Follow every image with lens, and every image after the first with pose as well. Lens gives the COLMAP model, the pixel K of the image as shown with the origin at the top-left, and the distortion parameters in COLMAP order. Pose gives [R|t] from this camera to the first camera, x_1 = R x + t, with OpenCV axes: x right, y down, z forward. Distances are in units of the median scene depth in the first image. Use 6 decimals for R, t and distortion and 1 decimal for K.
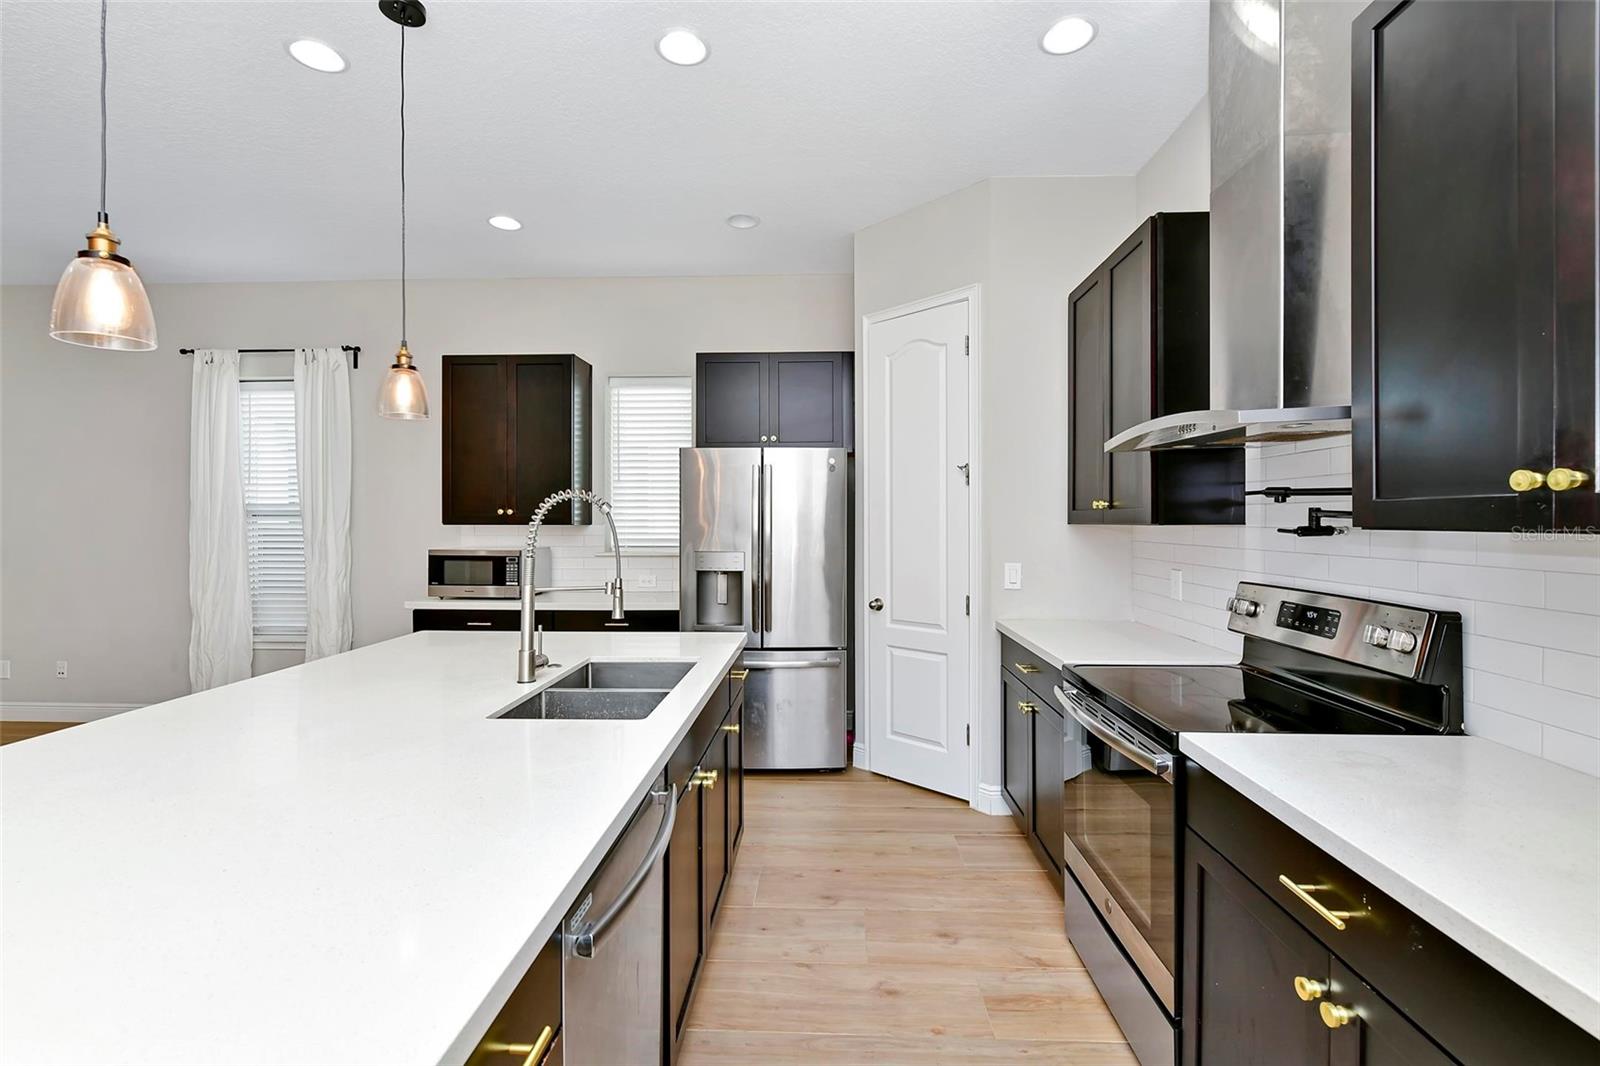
lens RADIAL K [[695.7, 0, 807.5], [0, 695.7, 526.0], [0, 0, 1]] dist [0.001035, -0.001619]
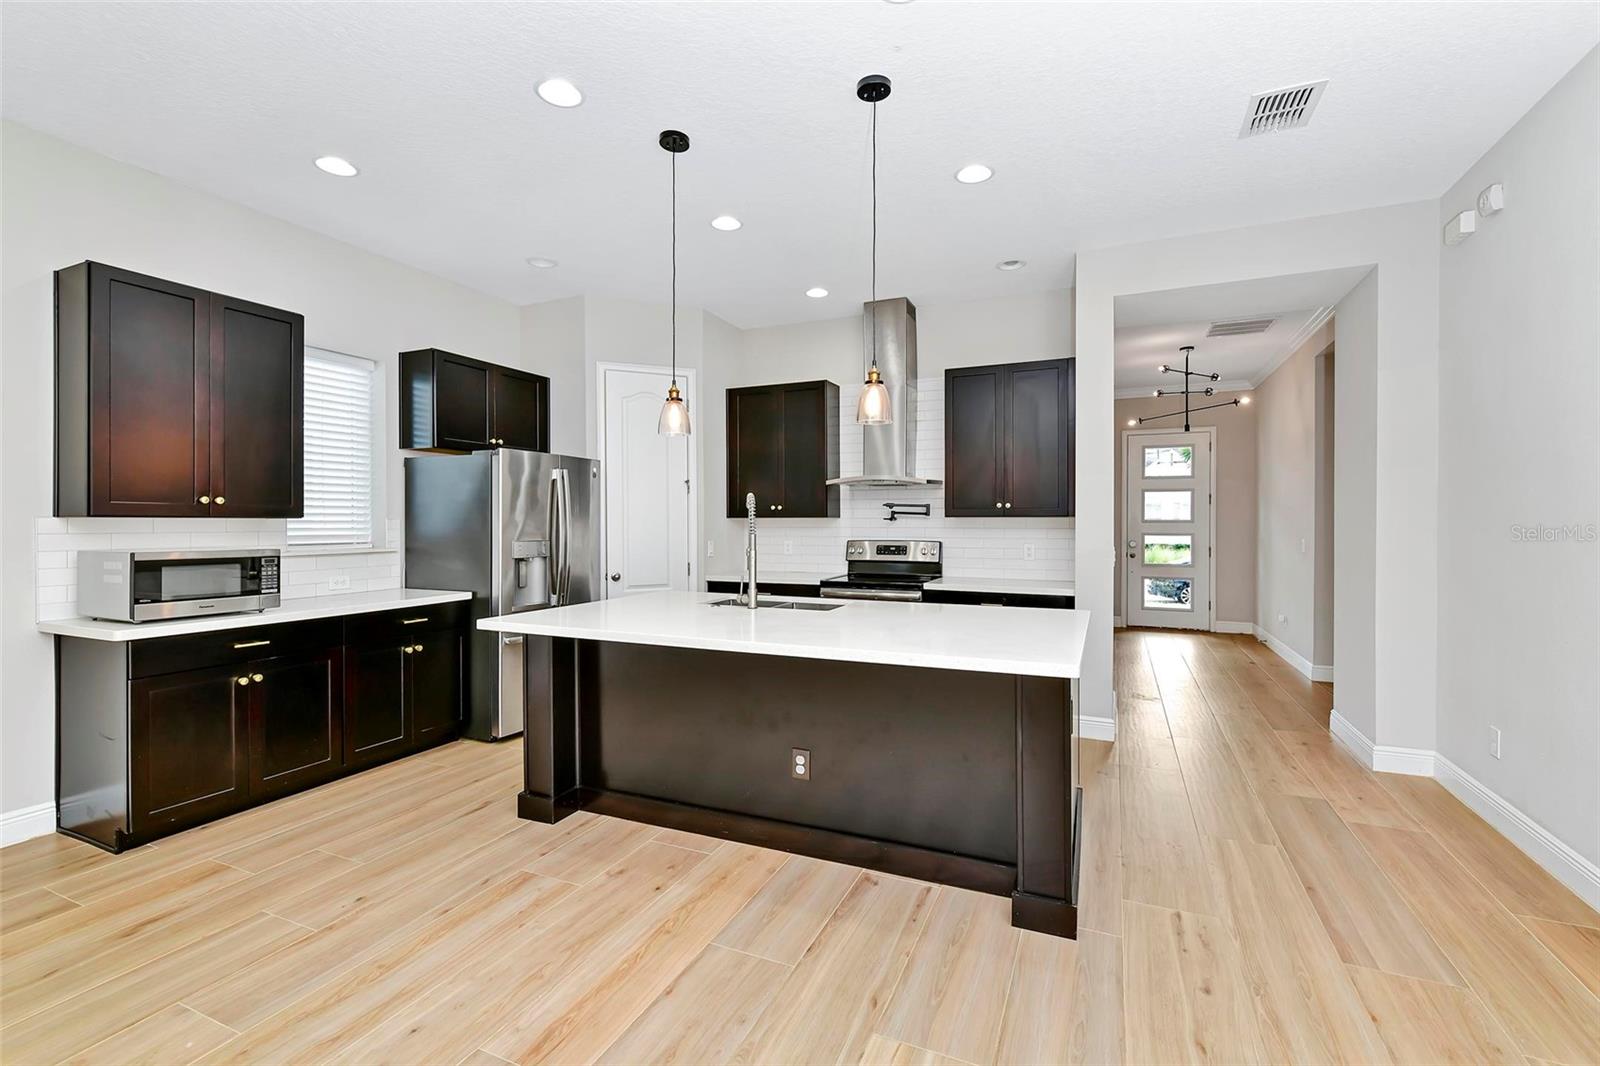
lens RADIAL K [[695.7, 0, 809.7], [0, 695.7, 526.0], [0, 0, 1]] dist [0.001035, -0.001619]
pose [[0.364393, -0.005384, 0.931230, -1.131251], [0.009807, 0.999950, 0.001944, 0.015154], [-0.931194, 0.008424, 0.364427, 0.156399]]
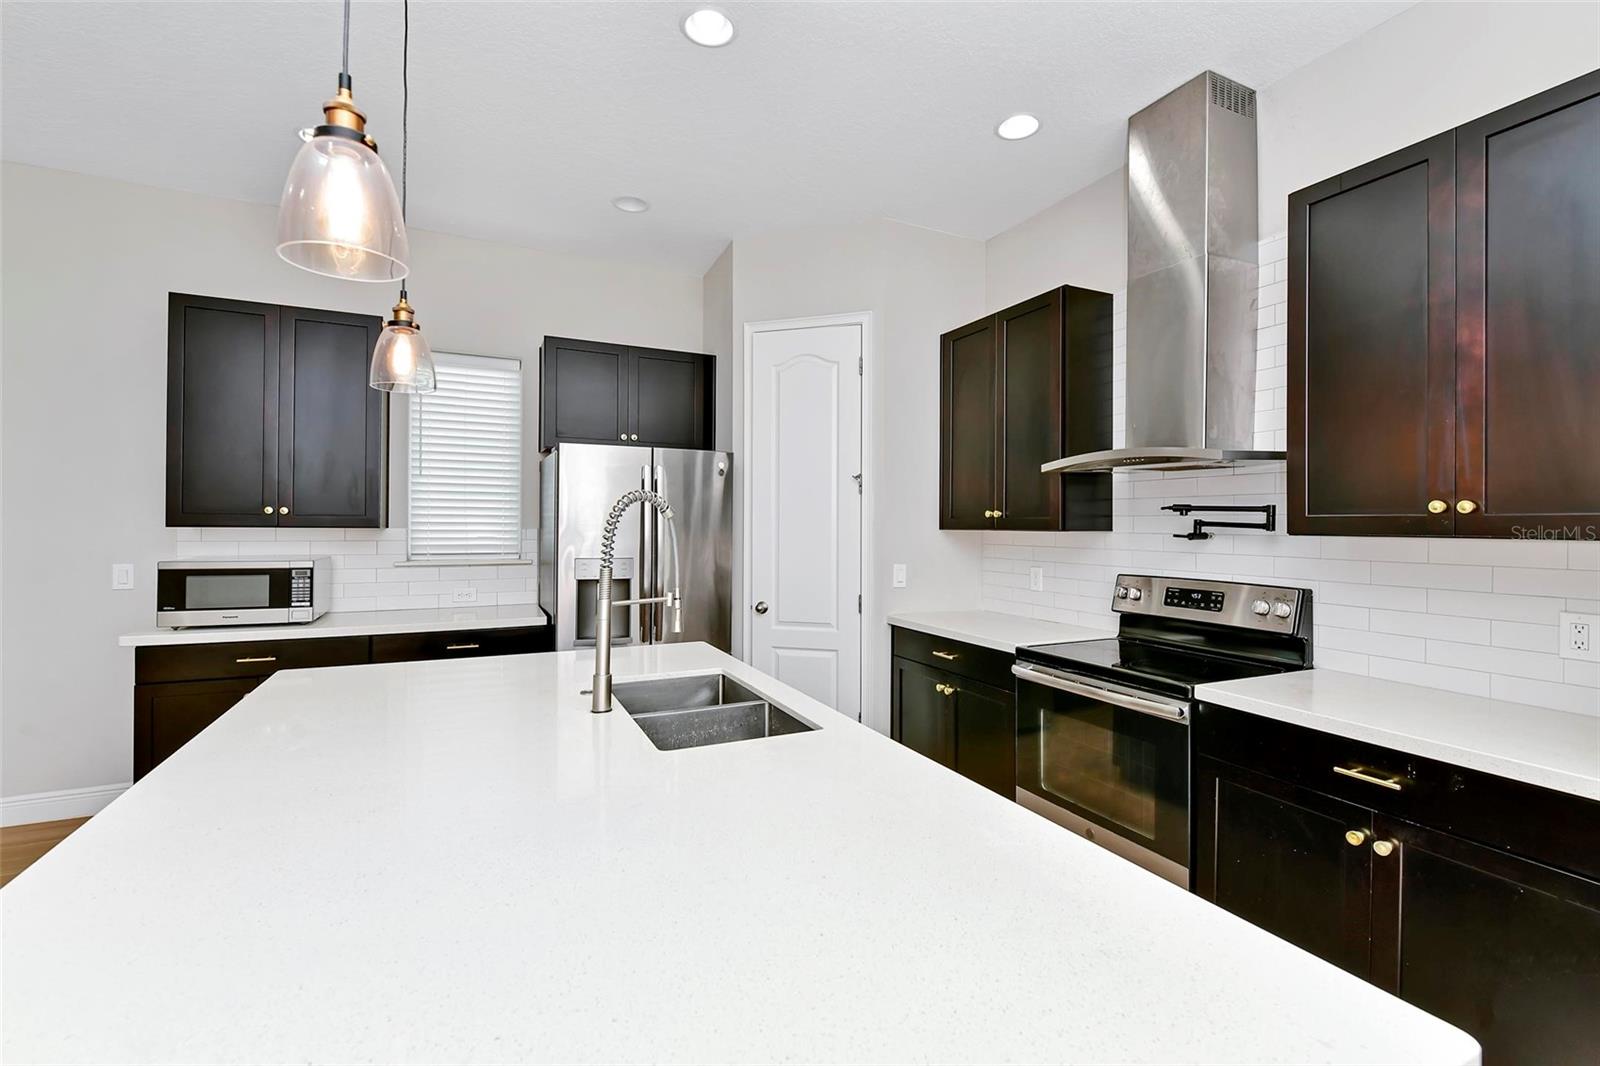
lens RADIAL K [[695.7, 0, 809.0], [0, 695.7, 527.4], [0, 0, 1]] dist [0.001035, -0.001619]
pose [[0.885024, 0.004953, 0.465519, -0.343333], [-0.003444, 0.999986, -0.004093, -0.001121], [-0.465532, 0.002019, 0.885029, 0.067994]]
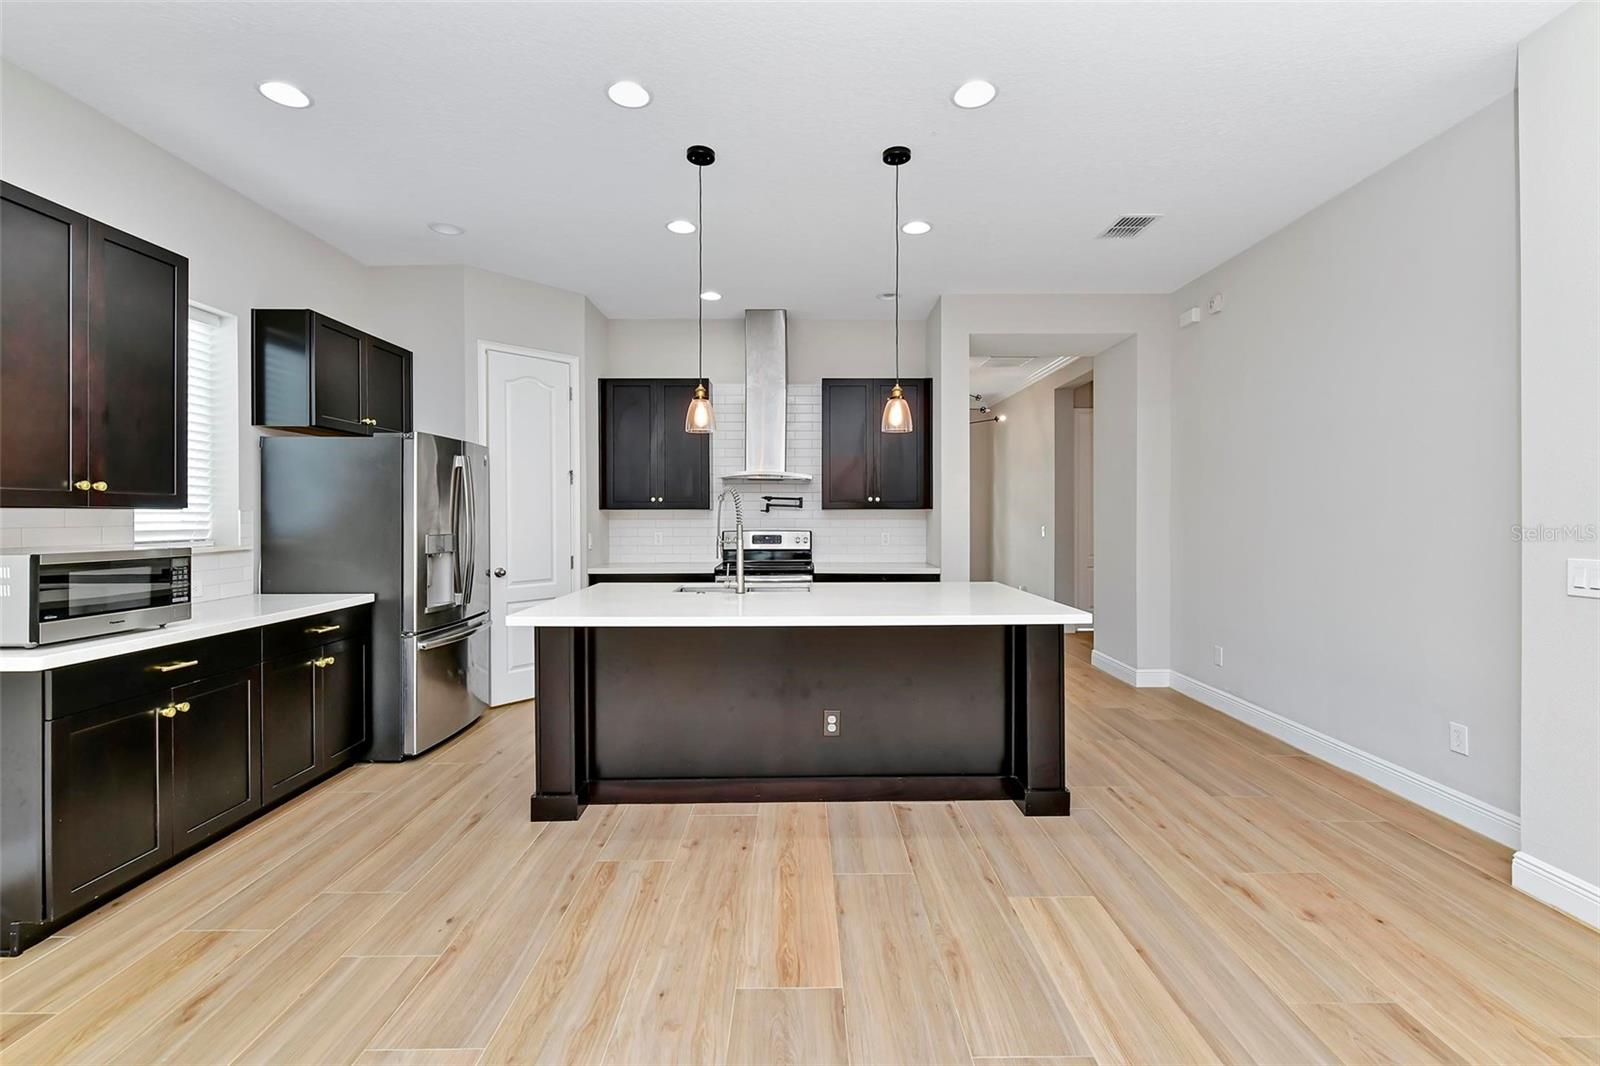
lens RADIAL K [[695.7, 0, 808.2], [0, 695.7, 516.4], [0, 0, 1]] dist [0.001035, -0.001619]
pose [[-0.050634, -0.003739, 0.998710, -1.315131], [0.011318, 0.999927, 0.004317, 0.011664], [-0.998653, 0.011522, -0.050588, 0.542485]]
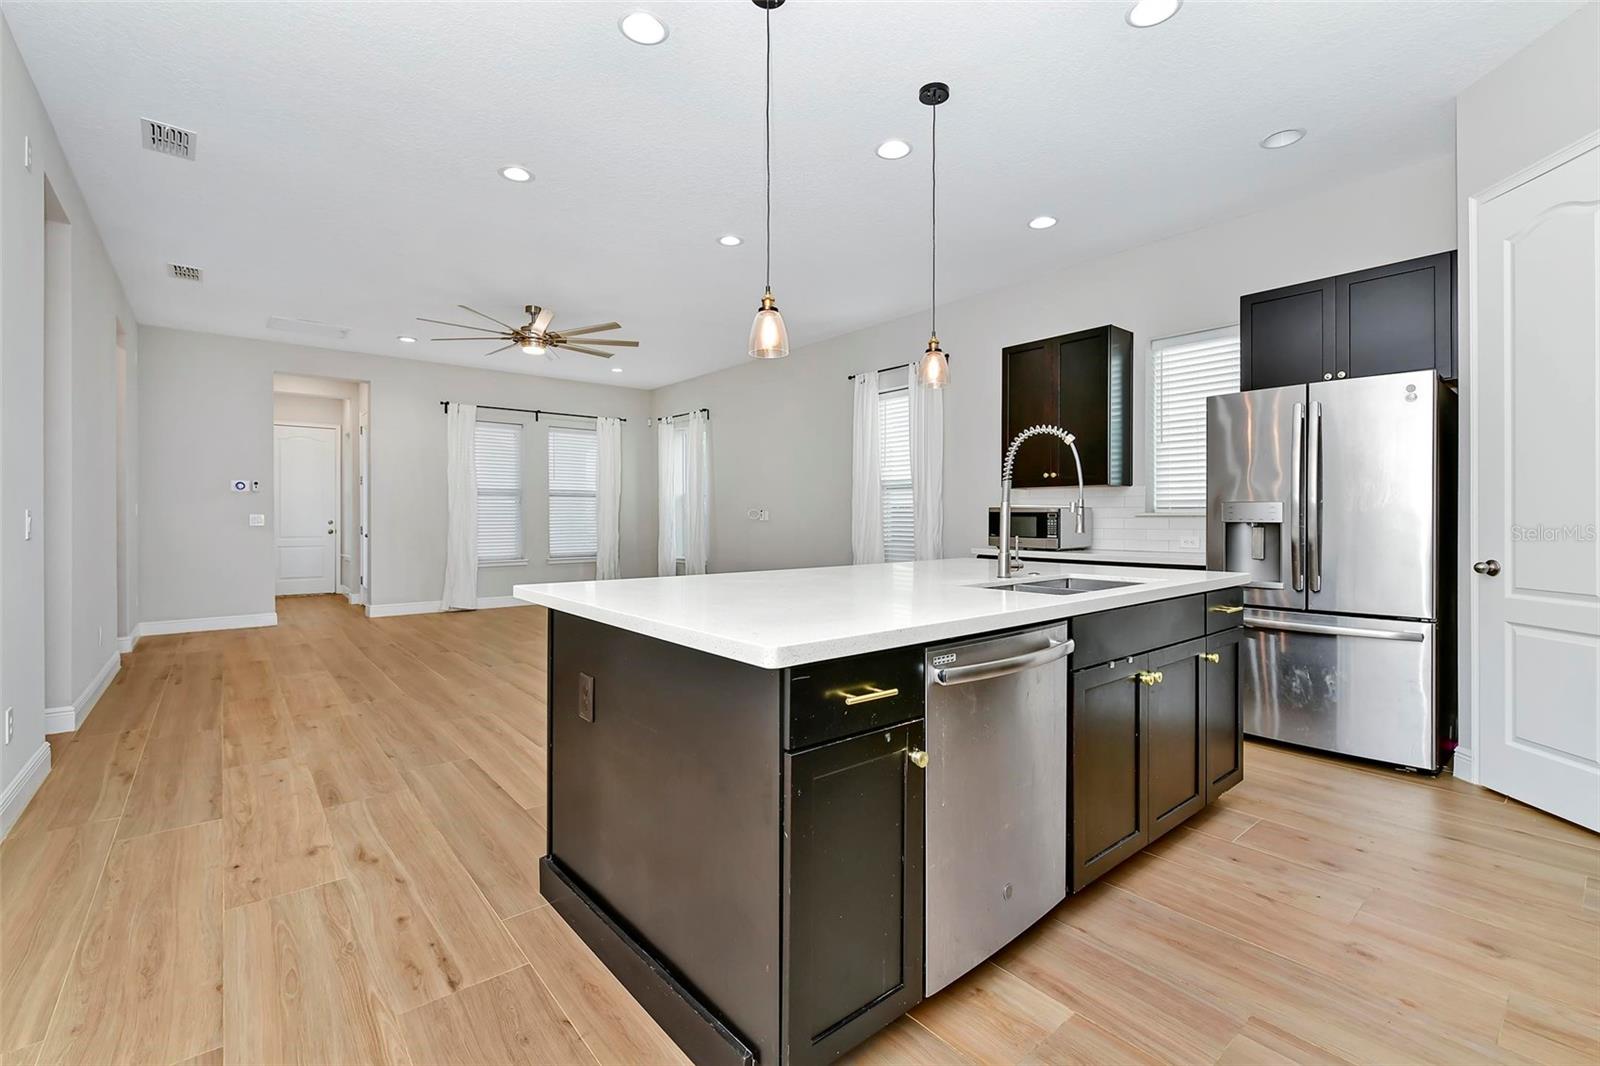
lens RADIAL K [[695.7, 0, 802.2], [0, 695.7, 519.0], [0, 0, 1]] dist [0.001035, -0.001619]
pose [[0.668500, 0.002024, -0.743709, 0.178470], [-0.007135, 0.999968, -0.003692, 0.073615], [0.743678, 0.007775, 0.668493, -0.078488]]
